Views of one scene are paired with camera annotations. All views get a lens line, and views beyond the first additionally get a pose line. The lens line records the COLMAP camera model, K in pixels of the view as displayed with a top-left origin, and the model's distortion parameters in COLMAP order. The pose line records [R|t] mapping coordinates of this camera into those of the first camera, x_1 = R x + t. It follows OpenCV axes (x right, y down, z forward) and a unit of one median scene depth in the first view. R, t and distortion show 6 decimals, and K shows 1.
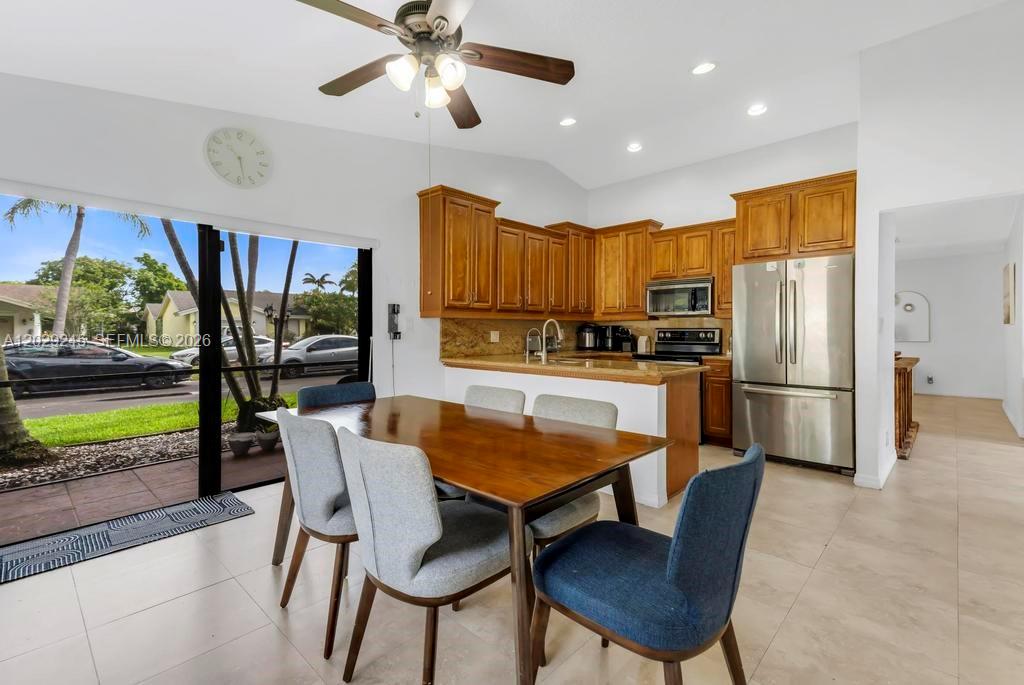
lens RADIAL K [[460.4, 0, 512.4], [0, 460.4, 338.6], [0, 0, 1]] dist [0.034171, 0.000110]
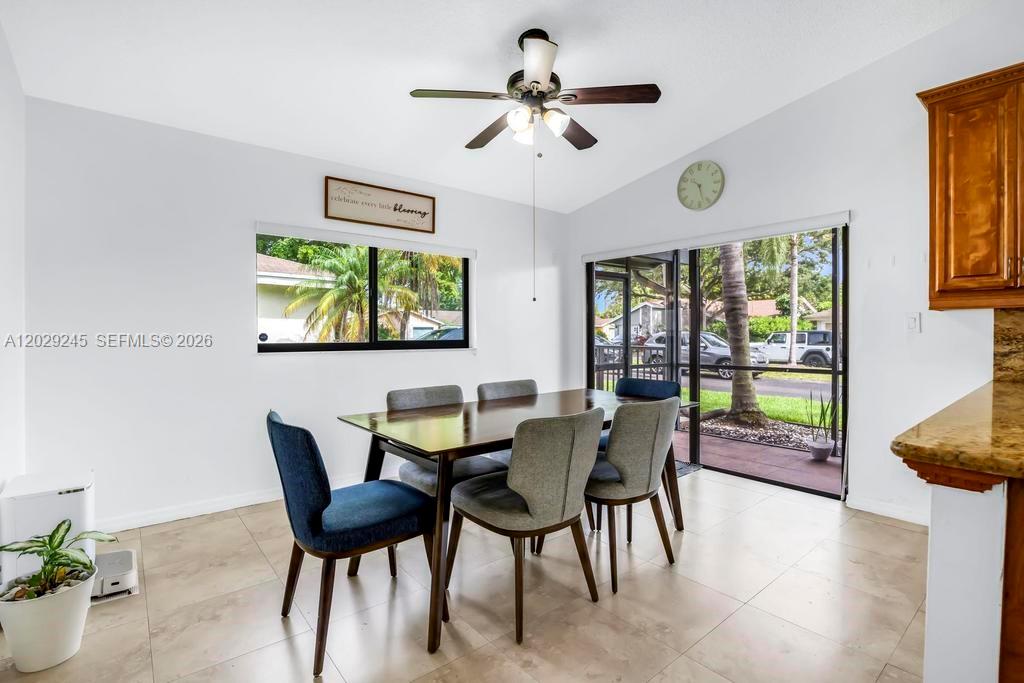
lens RADIAL K [[478.4, 0, 514.1], [0, 478.4, 339.0], [0, 0, 1]] dist [-0.020313, 0.000664]
pose [[-0.129305, 0.015286, -0.991487, 0.422724], [-0.019314, 0.999653, 0.017931, -0.006467], [0.991417, 0.021468, -0.128965, 0.437897]]
